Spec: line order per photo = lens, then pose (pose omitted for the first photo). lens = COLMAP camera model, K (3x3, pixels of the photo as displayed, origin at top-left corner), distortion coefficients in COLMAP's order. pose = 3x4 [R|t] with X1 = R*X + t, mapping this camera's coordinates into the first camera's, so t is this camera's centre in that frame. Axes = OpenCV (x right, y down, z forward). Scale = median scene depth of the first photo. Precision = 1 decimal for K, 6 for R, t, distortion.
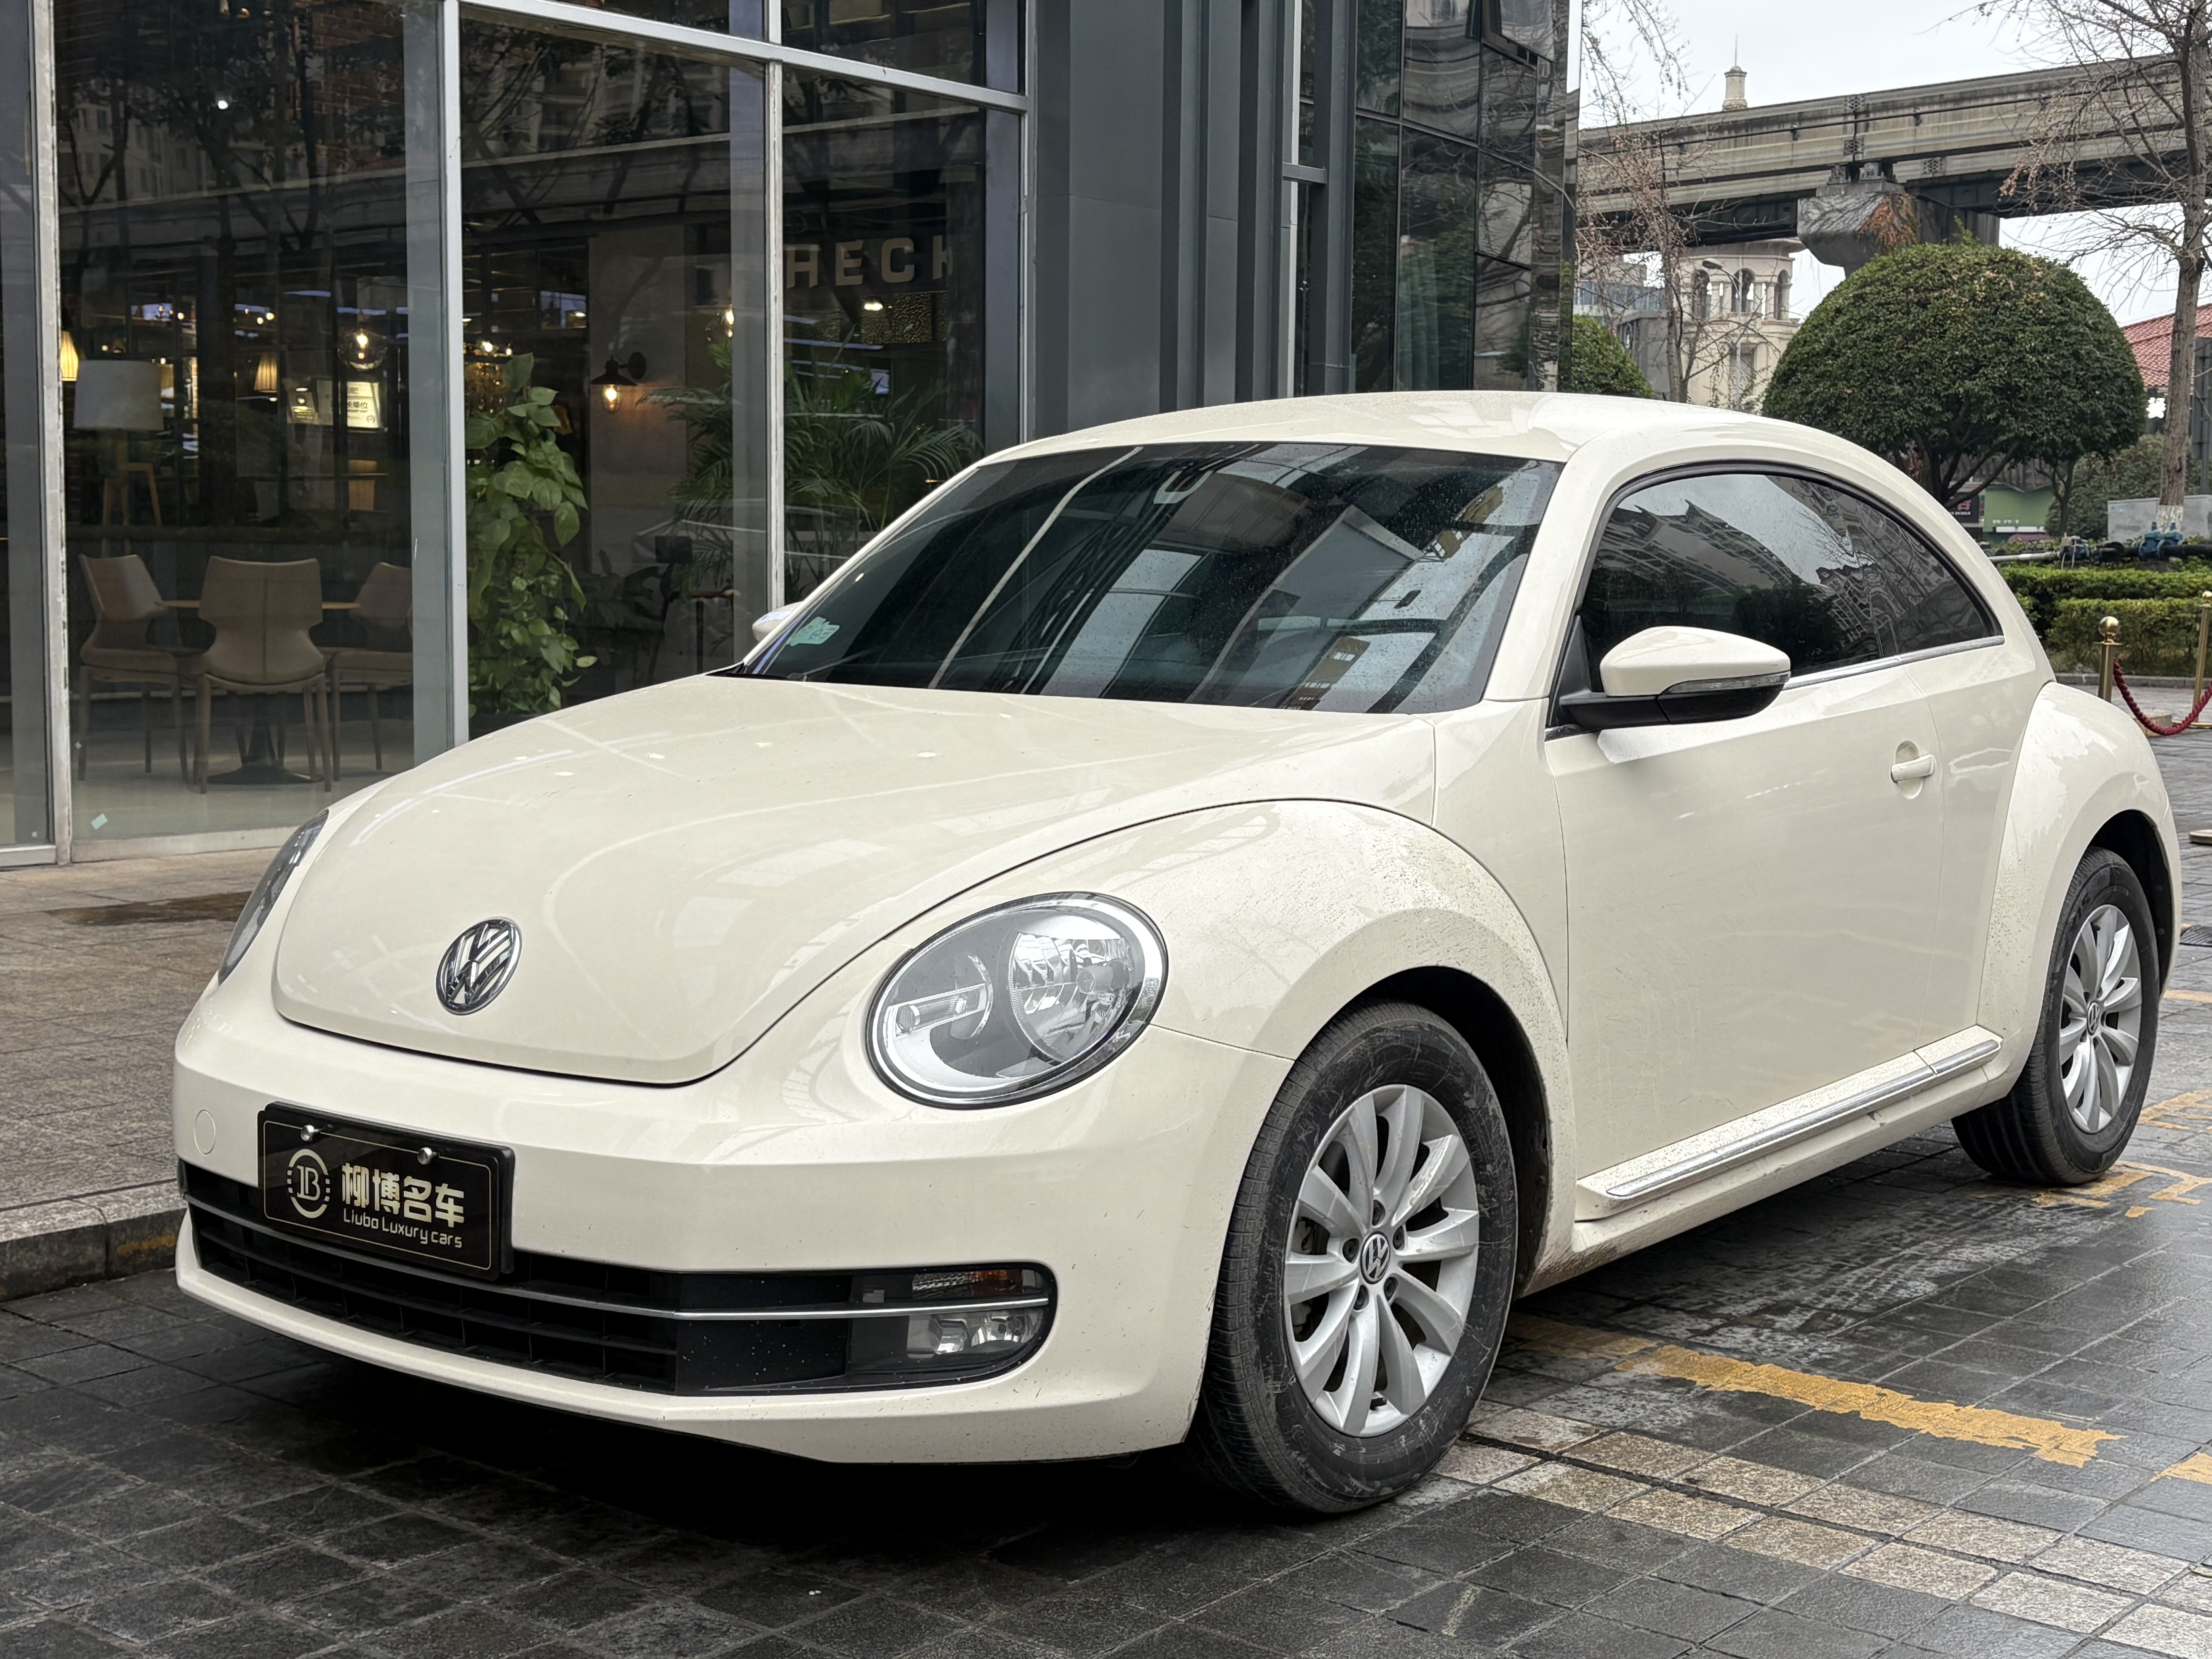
lens RADIAL K [[2942.1, 0, 1096.5], [0, 2942.1, 821.3], [0, 0, 1]] dist [0.008917, 0.000000]
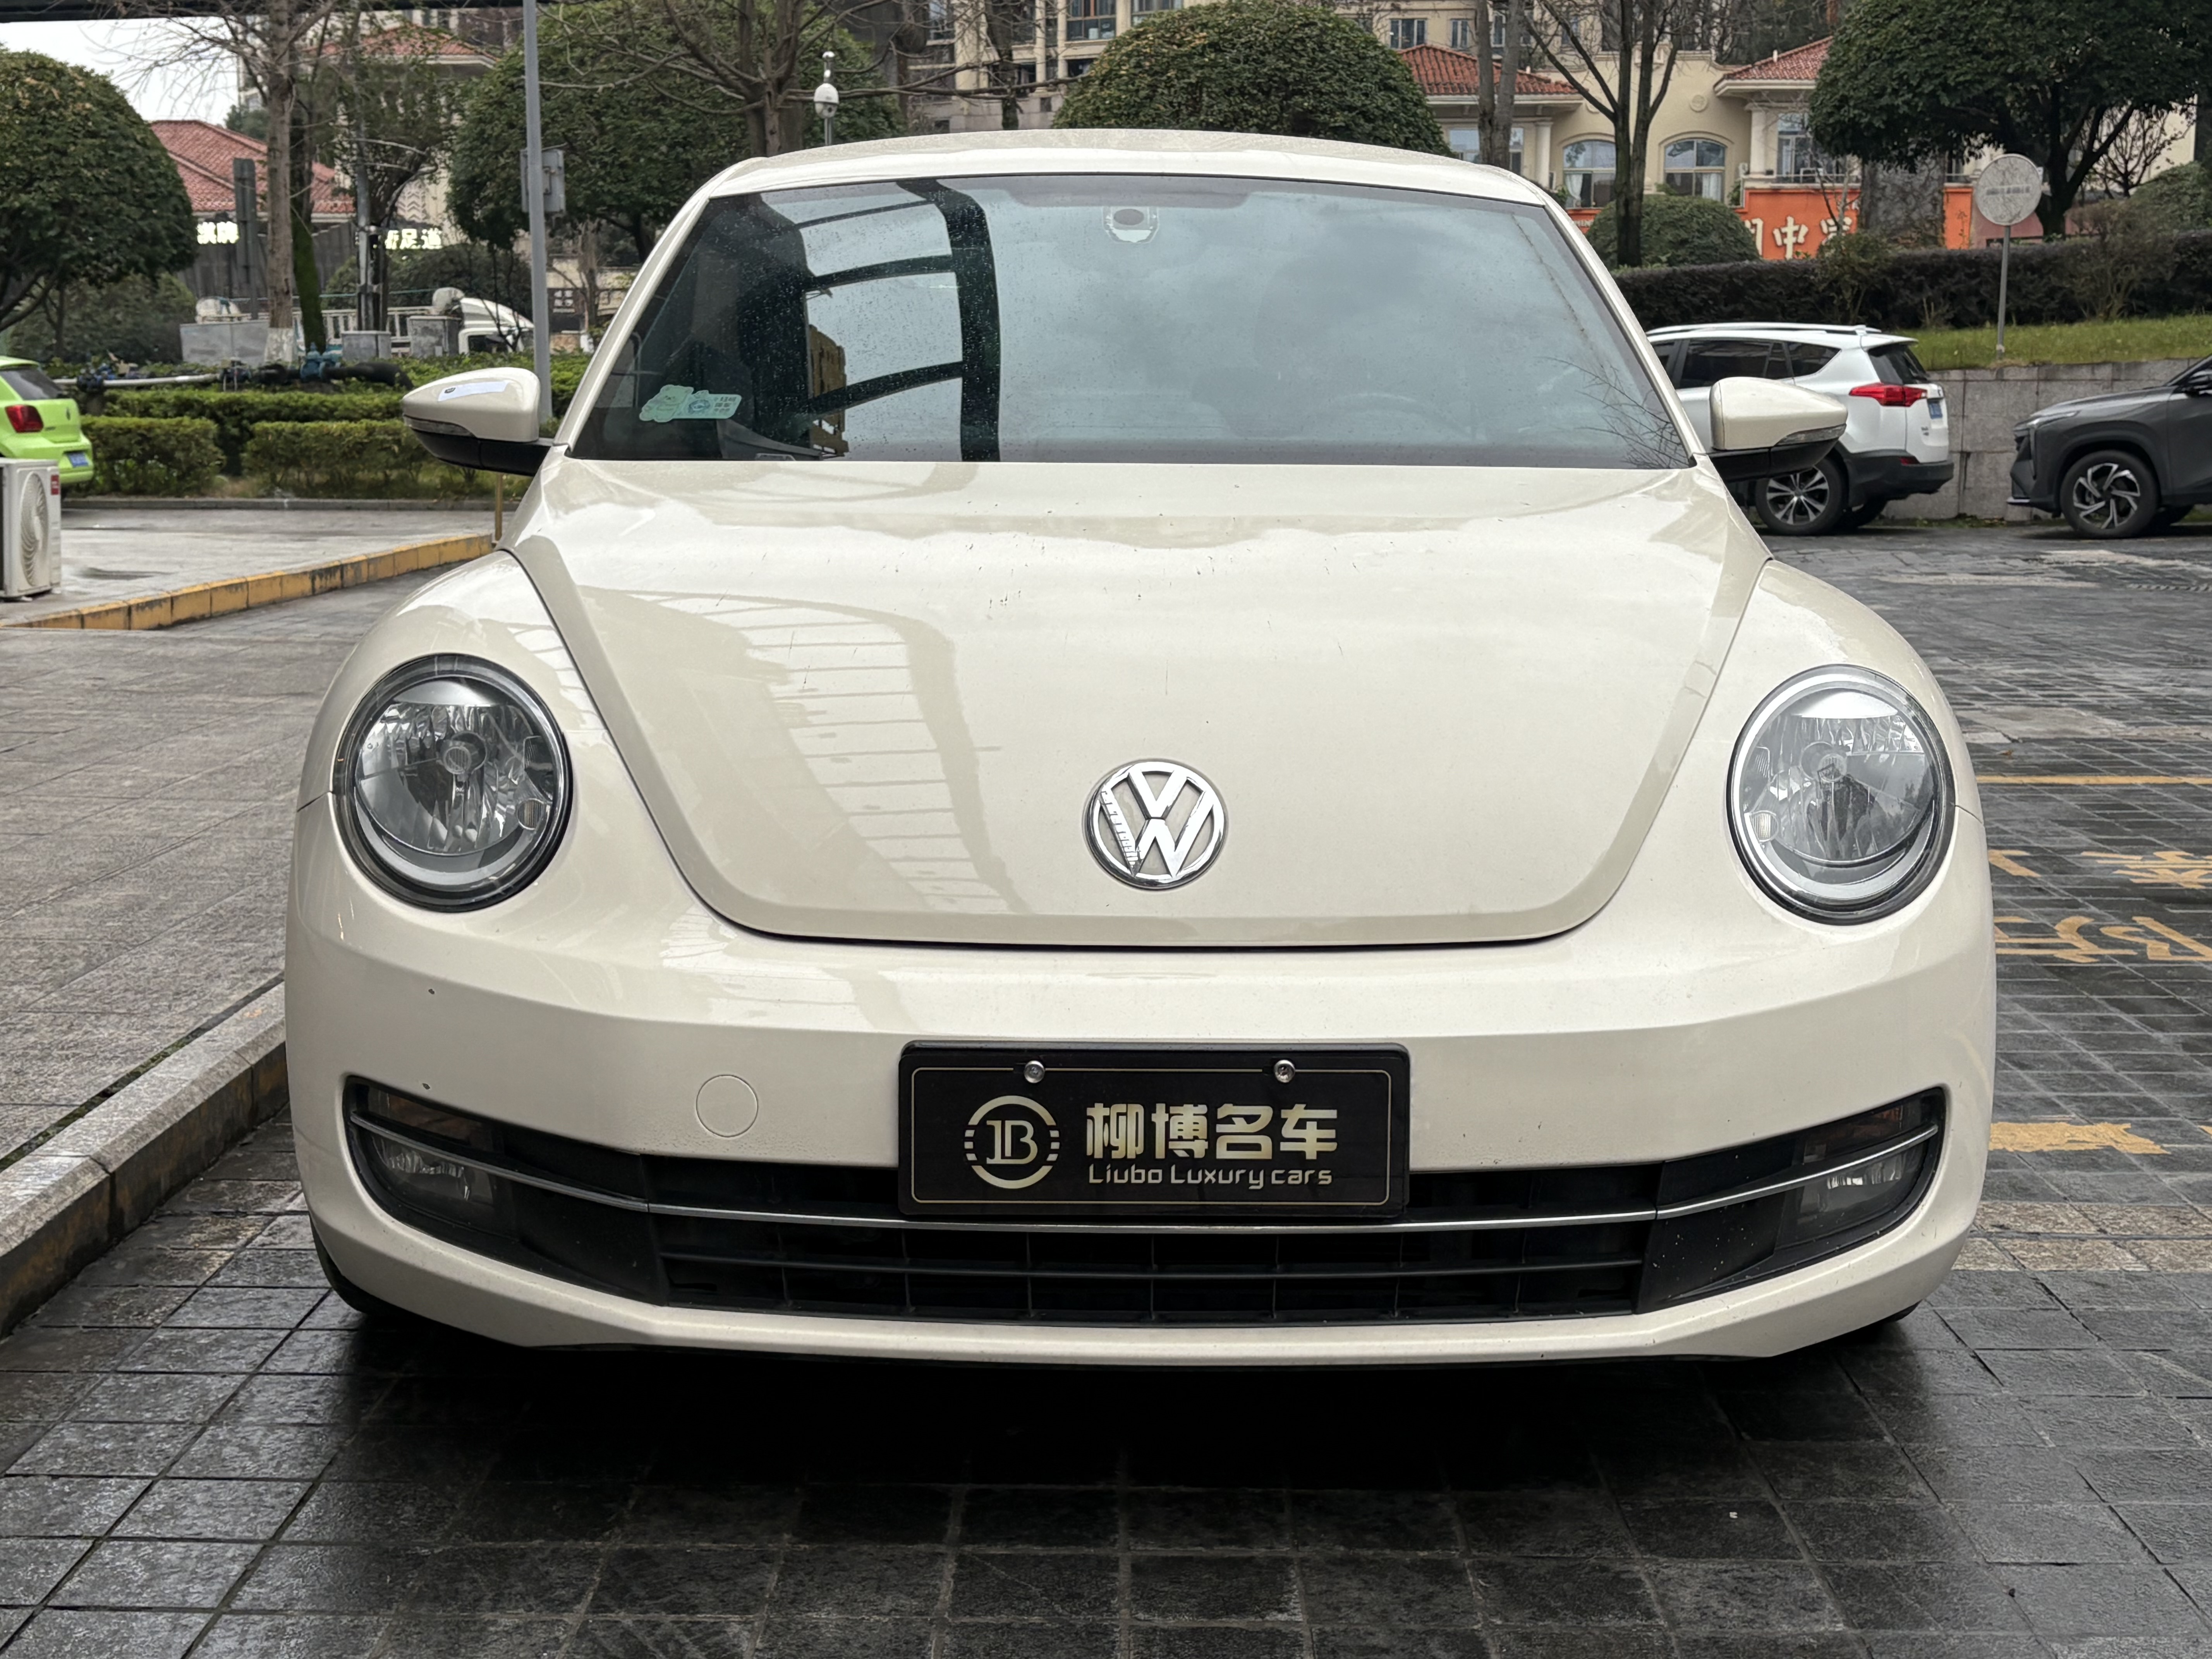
lens RADIAL K [[2993.6, 0, 1106.1], [0, 2993.6, 834.2], [0, 0, 1]] dist [0.033041, 0.000000]
pose [[0.787543, -0.097147, 0.608554, -0.610266], [0.061762, 0.994967, 0.078905, -0.007469], [-0.613157, -0.024556, 0.789580, 0.363150]]
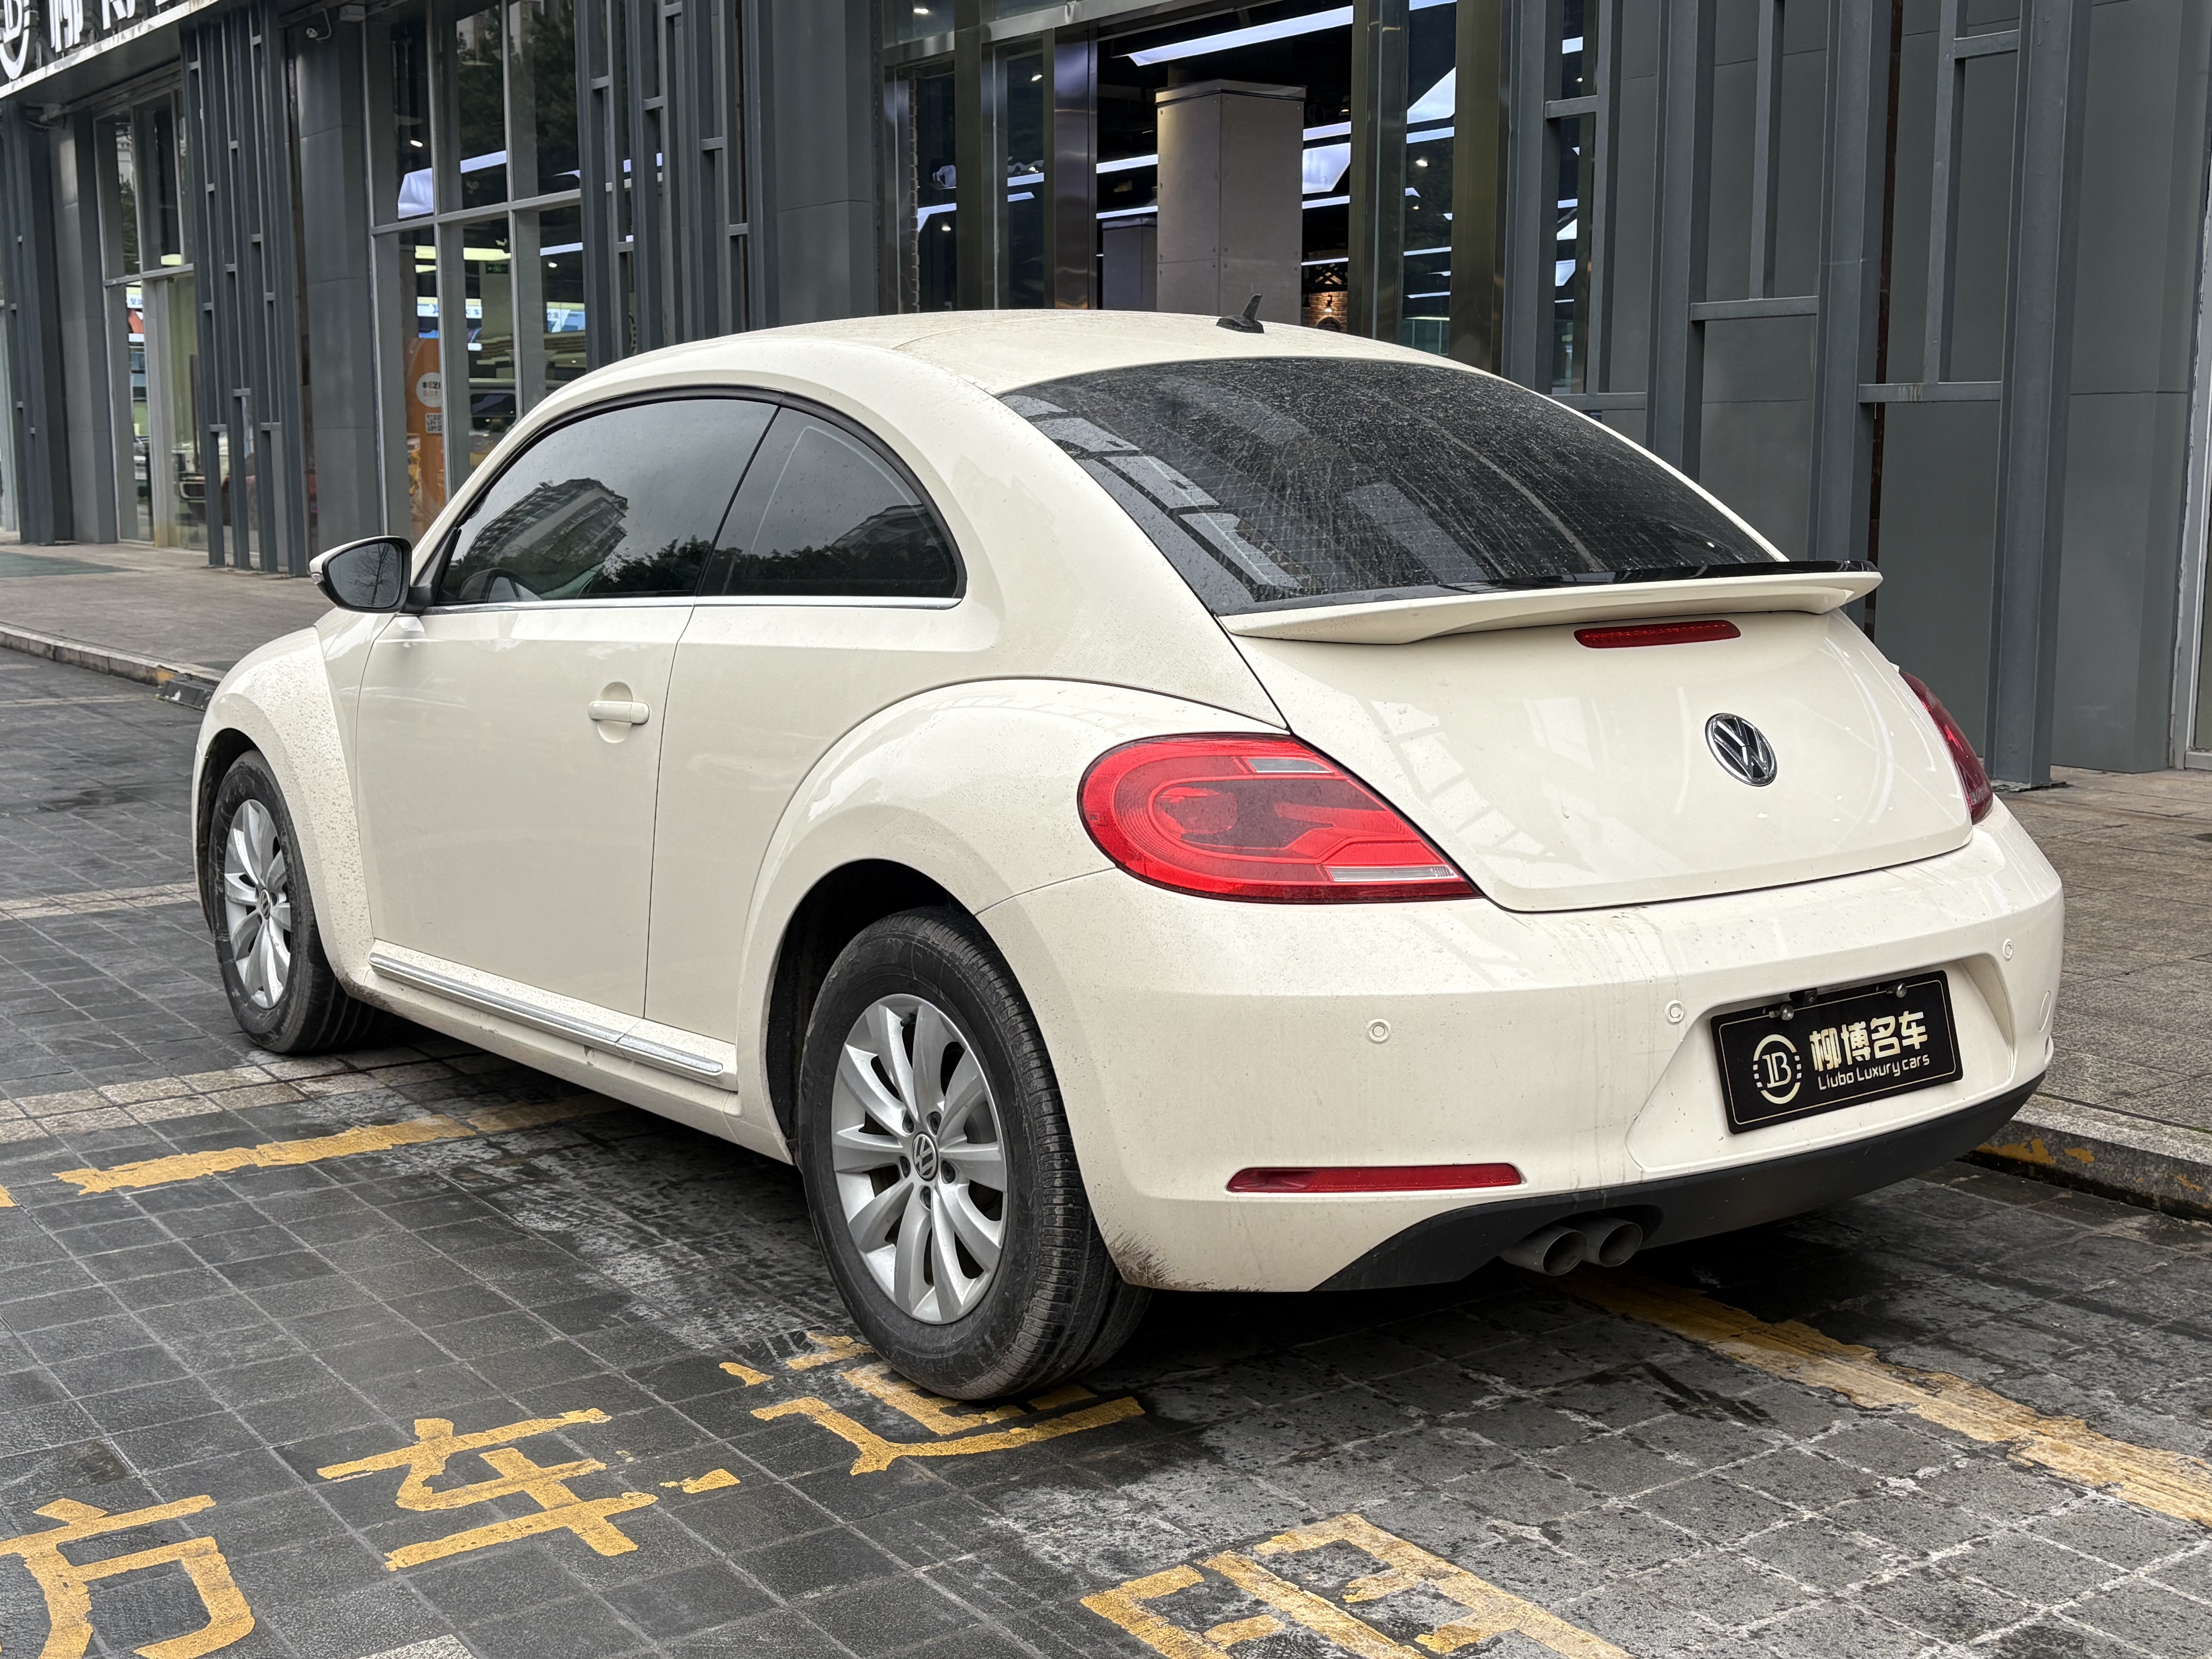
lens RADIAL K [[2582.7, 0, 1095.0], [0, 2582.7, 837.2], [0, 0, 1]] dist [0.032319, 0.000000]
pose [[-0.261631, 0.128064, -0.956634, 1.255943], [-0.088274, 0.983829, 0.155847, -0.145688], [0.961123, 0.125220, -0.246095, 1.652258]]
